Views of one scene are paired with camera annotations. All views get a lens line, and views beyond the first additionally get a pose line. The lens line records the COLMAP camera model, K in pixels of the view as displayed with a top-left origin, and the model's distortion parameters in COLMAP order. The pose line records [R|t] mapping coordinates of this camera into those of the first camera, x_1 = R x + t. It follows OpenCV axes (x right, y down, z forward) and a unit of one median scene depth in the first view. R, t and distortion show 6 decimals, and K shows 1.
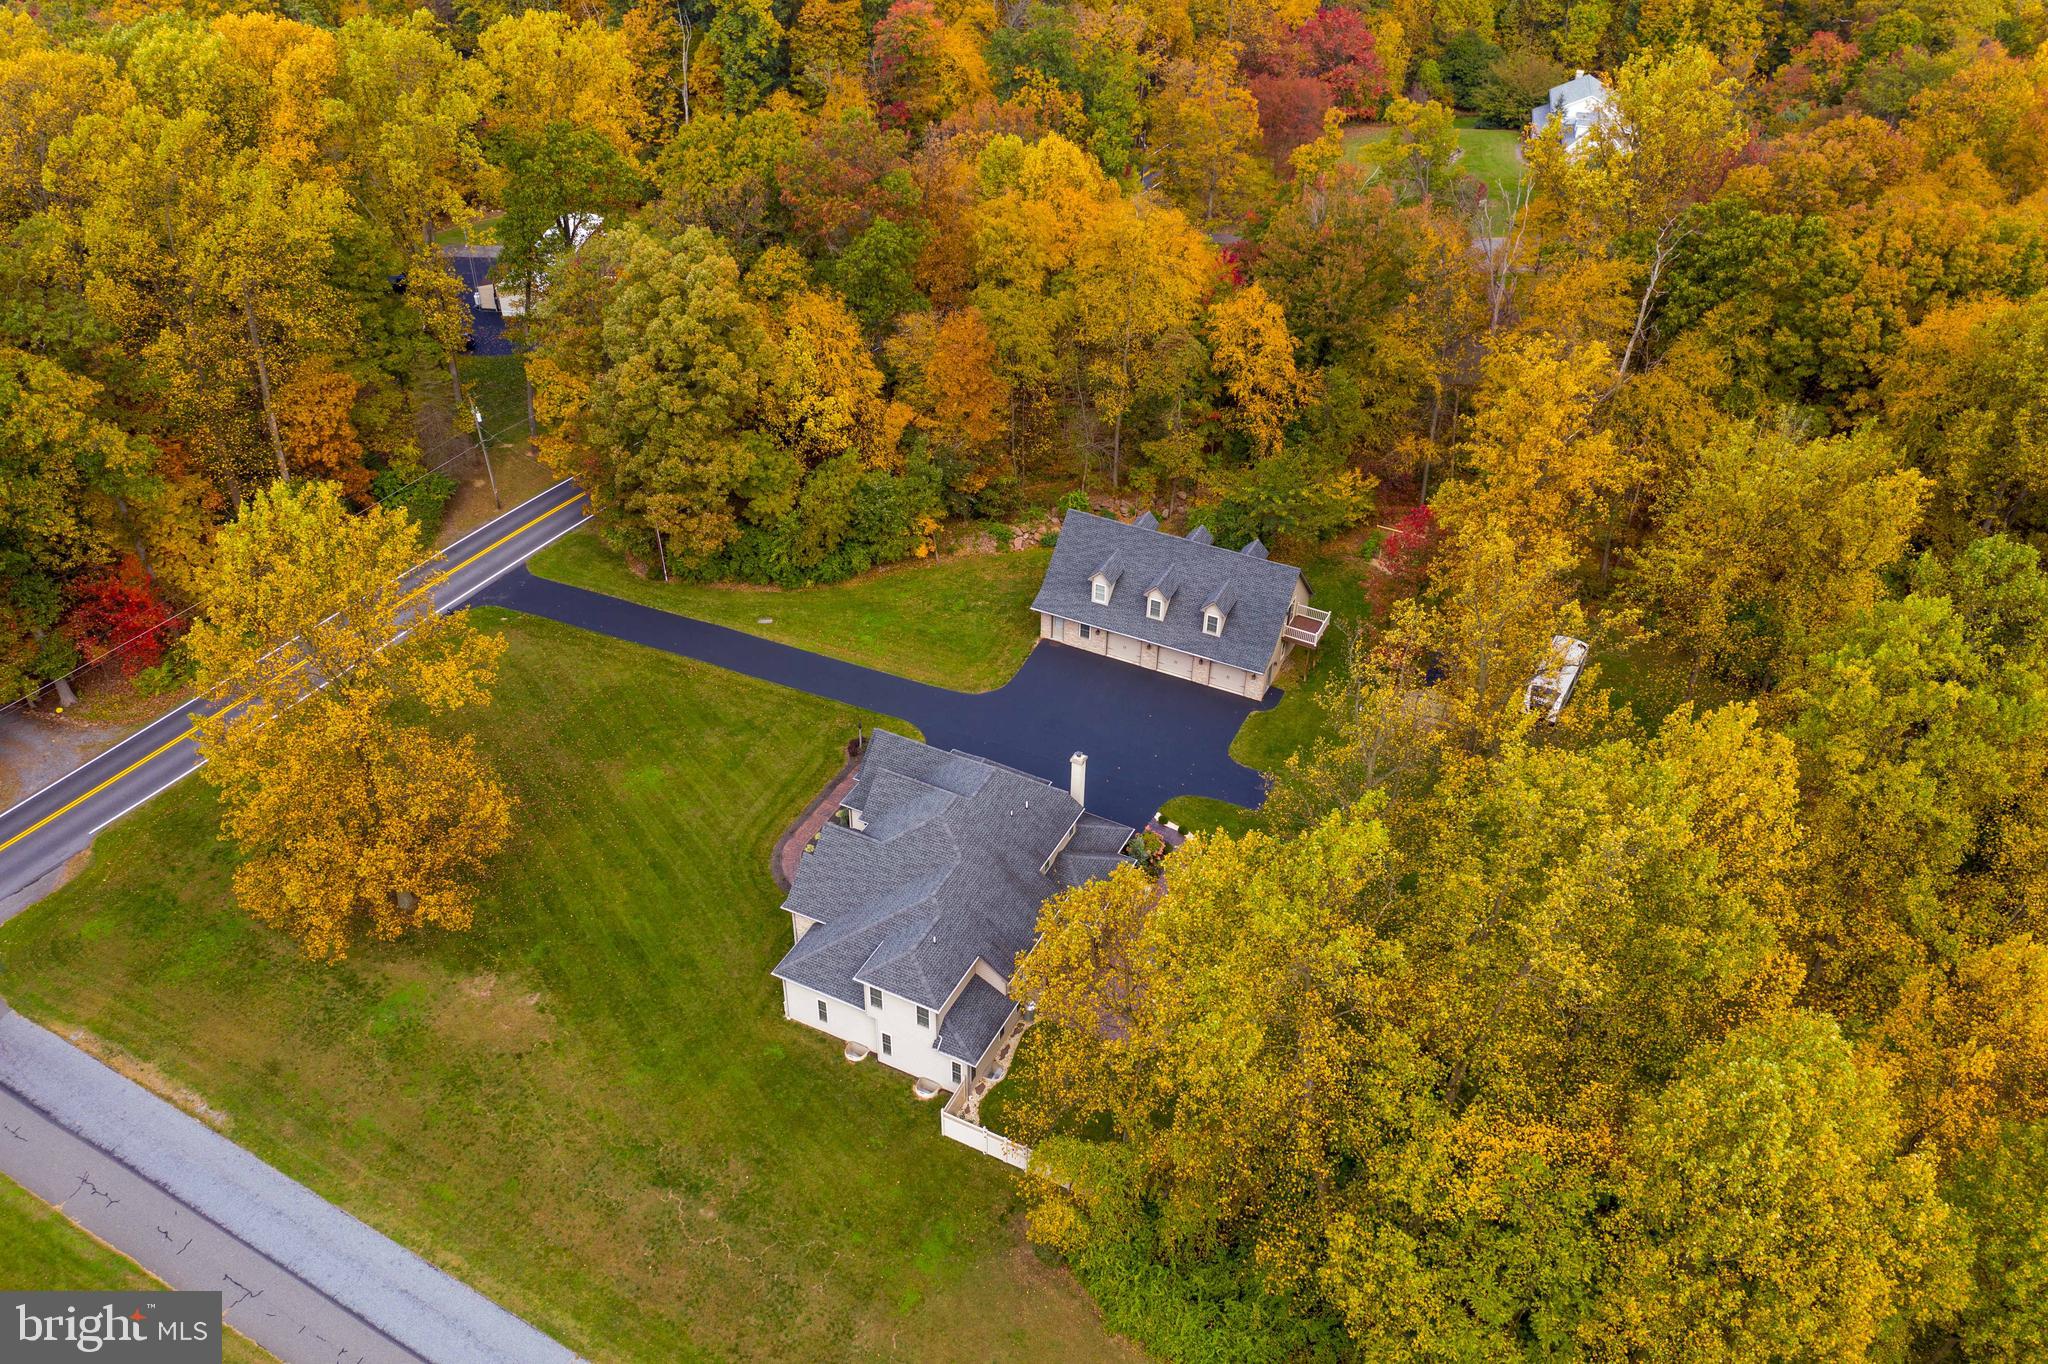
lens RADIAL K [[1632.9, 0, 1024.0], [0, 1632.9, 682.0], [0, 0, 1]] dist [0.004042, 0.008293]
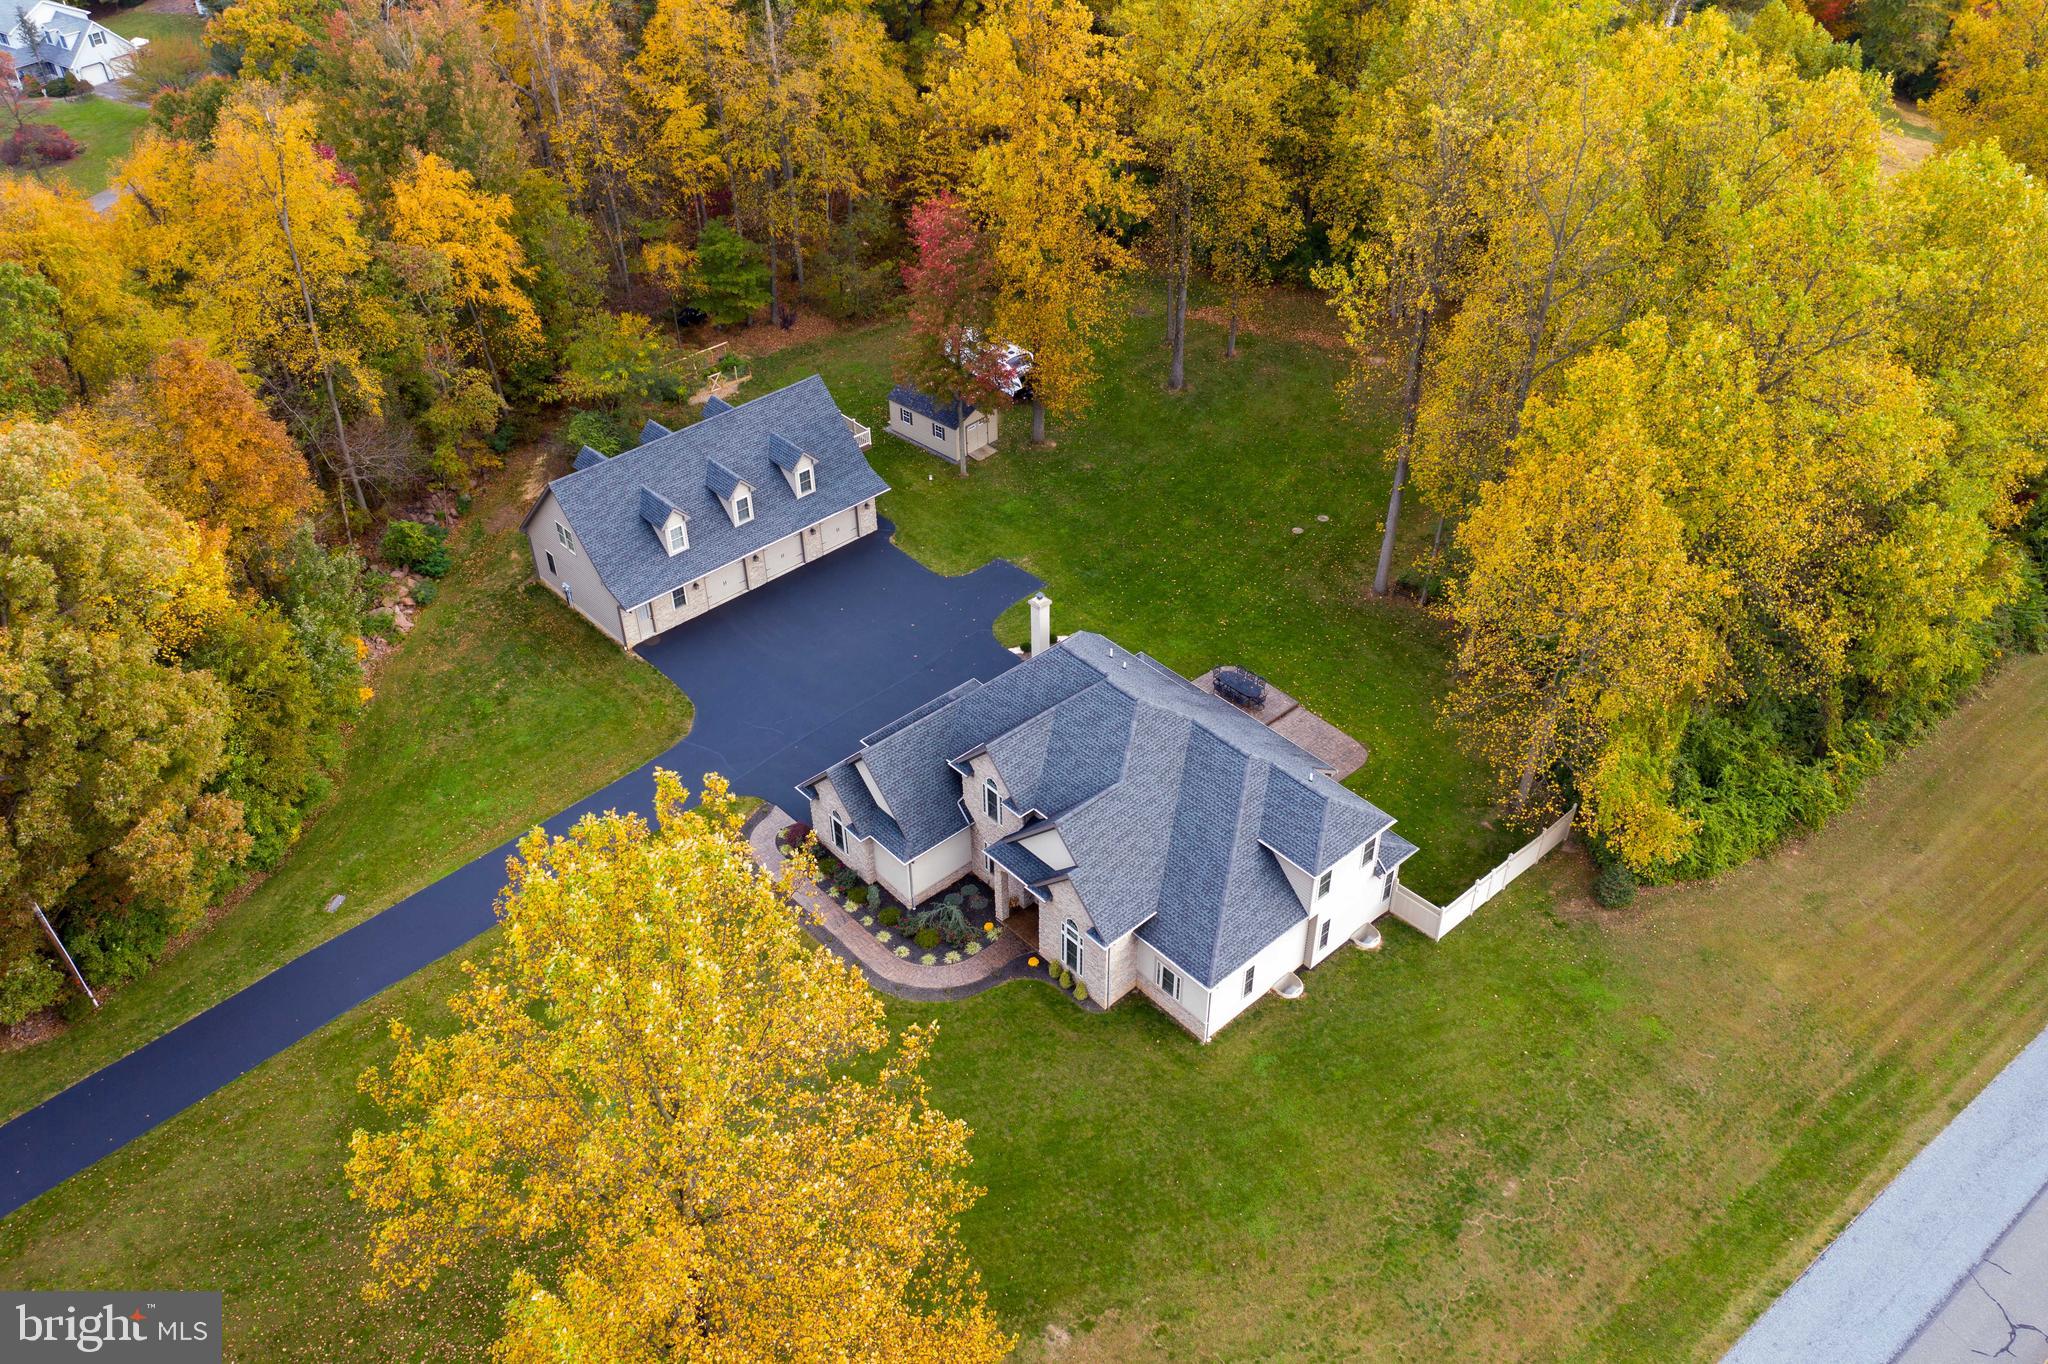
lens RADIAL K [[1632.9, 0, 1024.0], [0, 1632.9, 682.0], [0, 0, 1]] dist [0.004042, 0.008293]
pose [[0.369805, -0.589996, 0.717739, -0.646023], [0.571503, 0.753520, 0.324951, -0.213523], [-0.732550, 0.290021, 0.615839, 0.599405]]
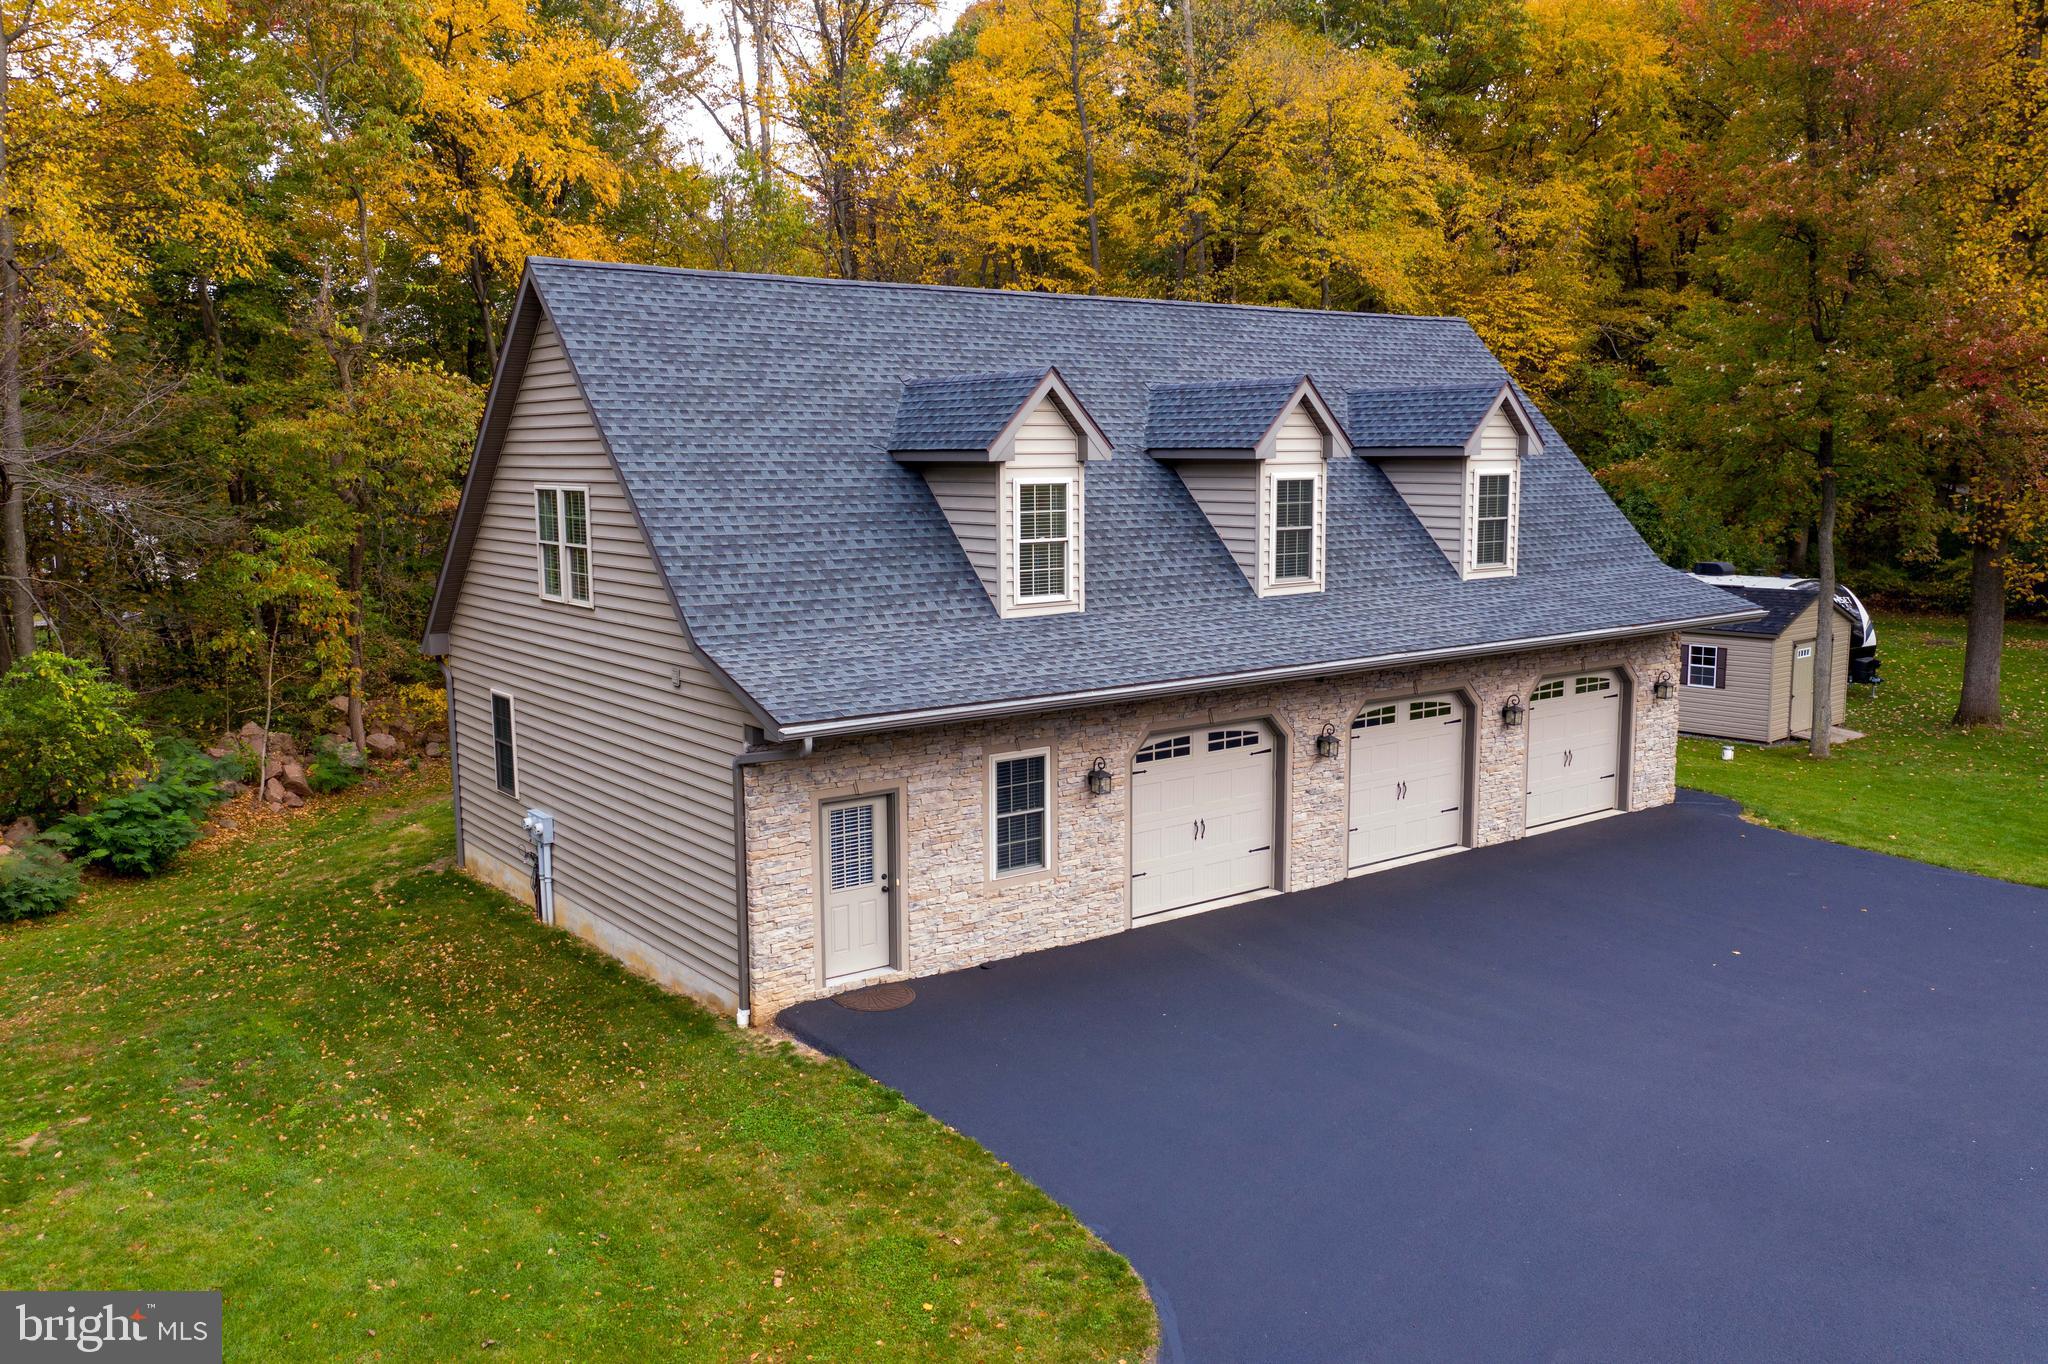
lens RADIAL K [[1632.9, 0, 1024.0], [0, 1632.9, 682.0], [0, 0, 1]] dist [0.004042, 0.008293]
pose [[0.462111, -0.132997, 0.876792, -0.143450], [0.546586, 0.821287, -0.163499, -0.020433], [-0.698353, 0.554797, 0.452220, 1.272312]]
